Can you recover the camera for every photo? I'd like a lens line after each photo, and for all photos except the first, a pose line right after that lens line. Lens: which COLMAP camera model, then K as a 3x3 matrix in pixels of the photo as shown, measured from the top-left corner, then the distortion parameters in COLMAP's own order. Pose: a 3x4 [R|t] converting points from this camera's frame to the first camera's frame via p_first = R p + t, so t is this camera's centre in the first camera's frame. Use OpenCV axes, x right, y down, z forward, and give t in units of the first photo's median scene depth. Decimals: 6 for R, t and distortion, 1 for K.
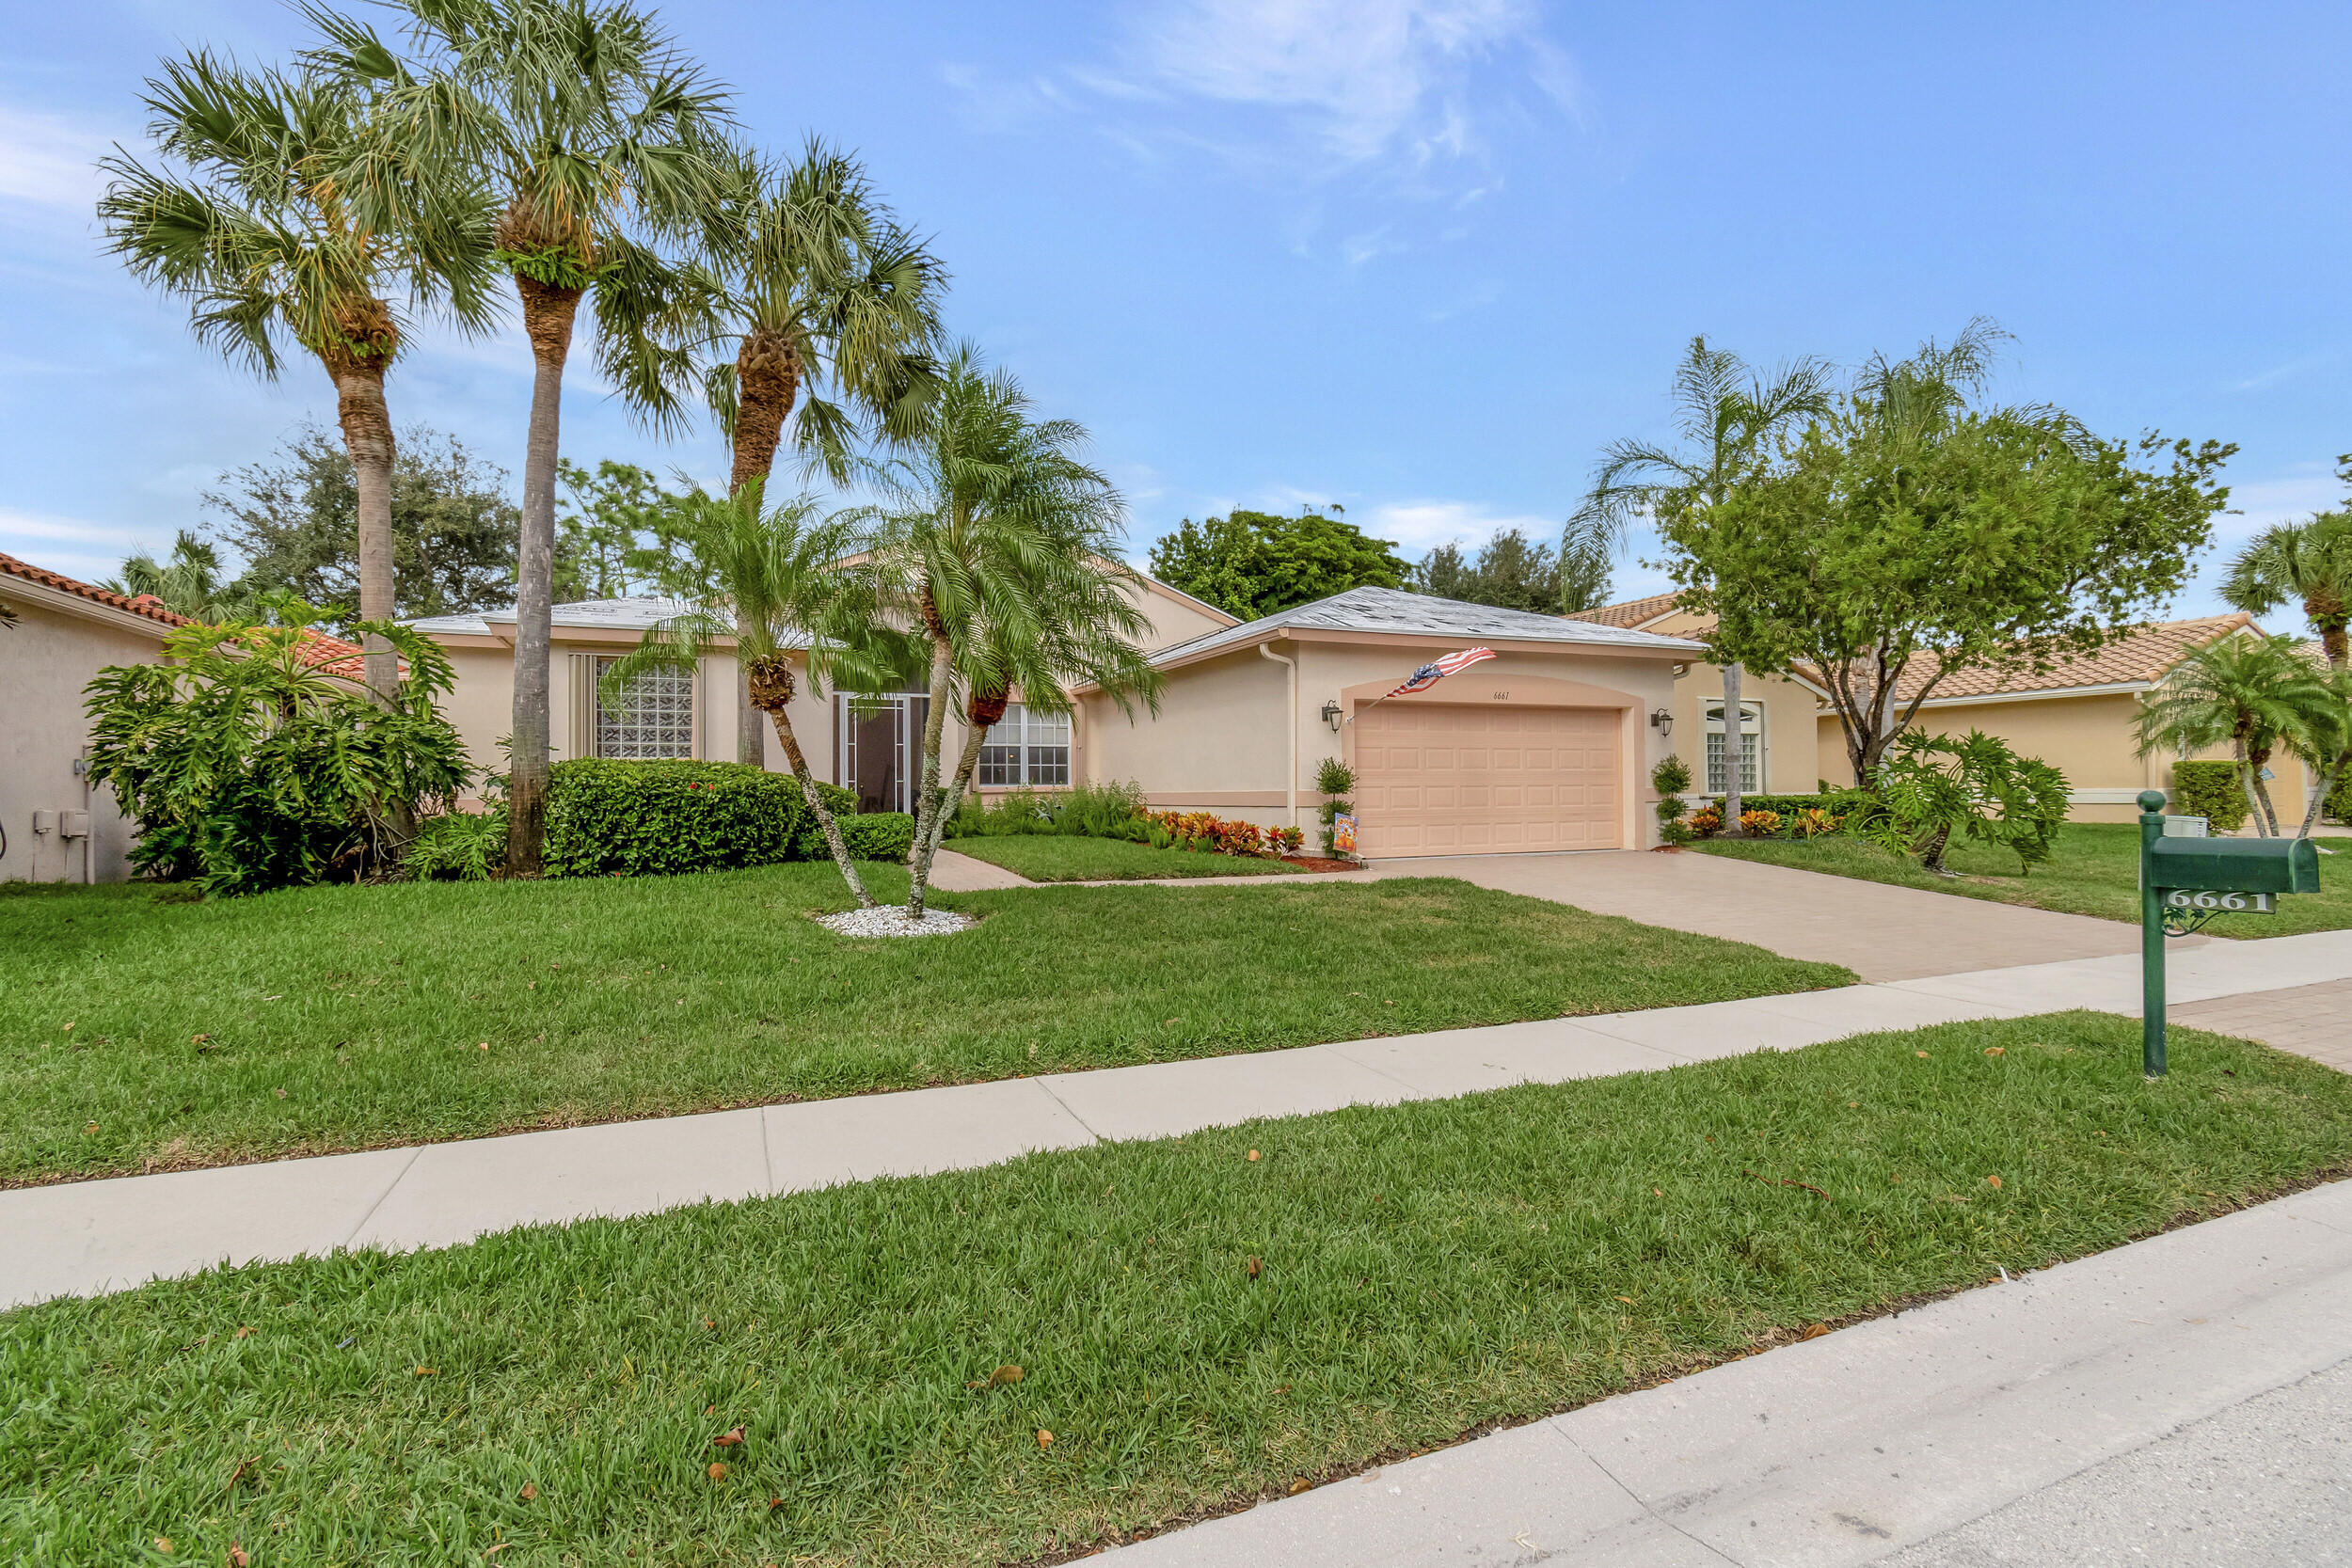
lens RADIAL K [[1089.1, 0, 1167.1], [0, 1089.1, 781.5], [0, 0, 1]] dist [-0.001293, -0.000479]
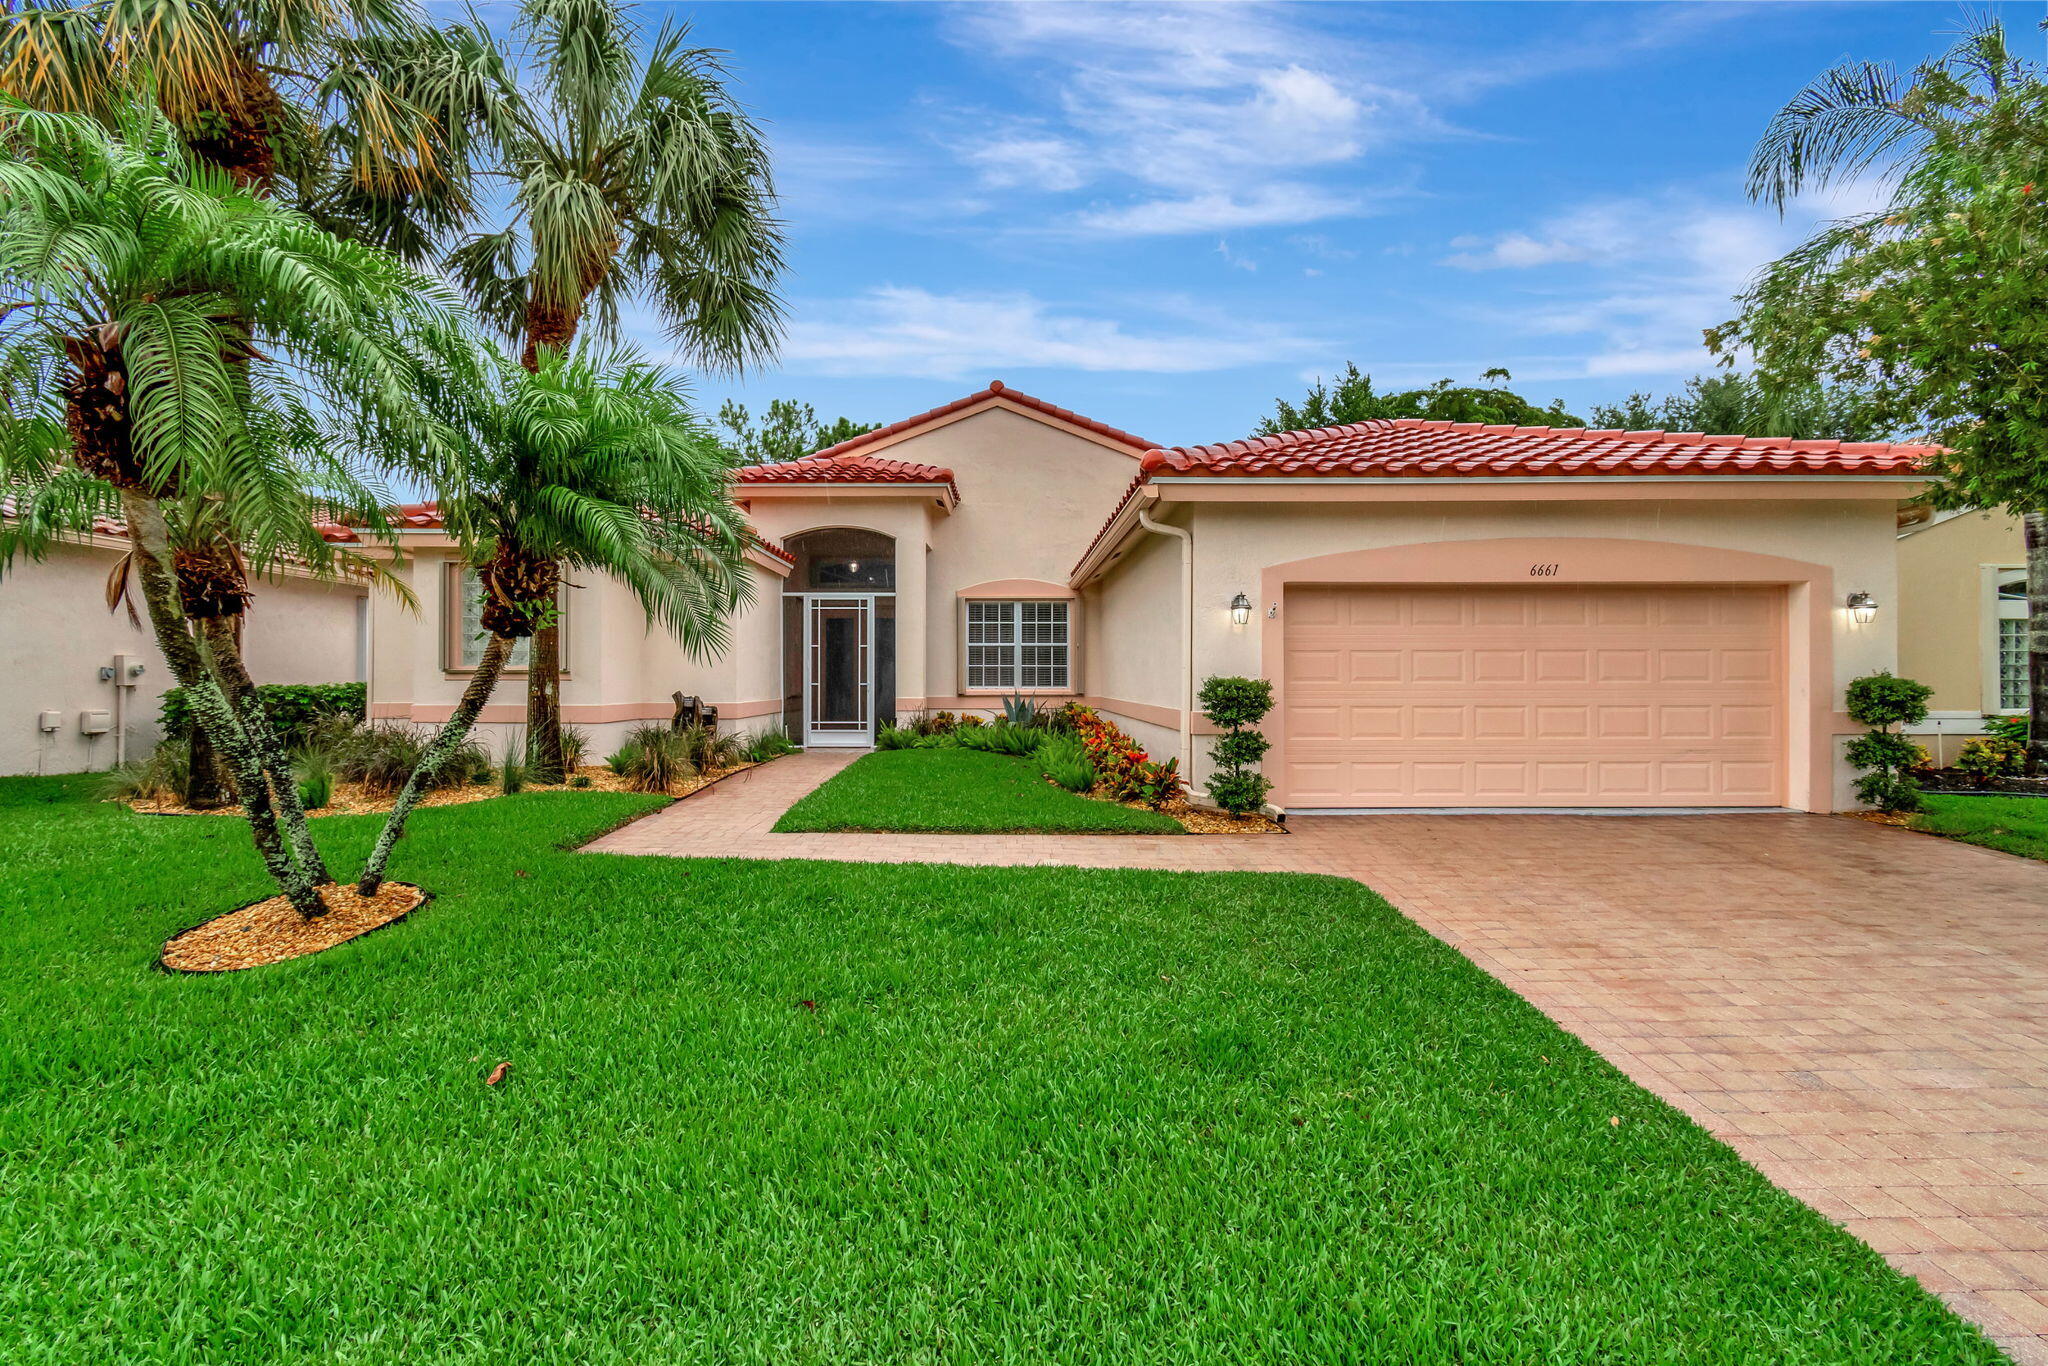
lens RADIAL K [[888.4, 0, 1053.7], [0, 888.4, 679.8], [0, 0, 1]] dist [-0.001742, -0.000356]
pose [[0.921863, 0.010473, -0.387373, 0.224604], [-0.002796, 0.999788, 0.020377, -0.021209], [0.387505, -0.017702, 0.921698, 0.358121]]
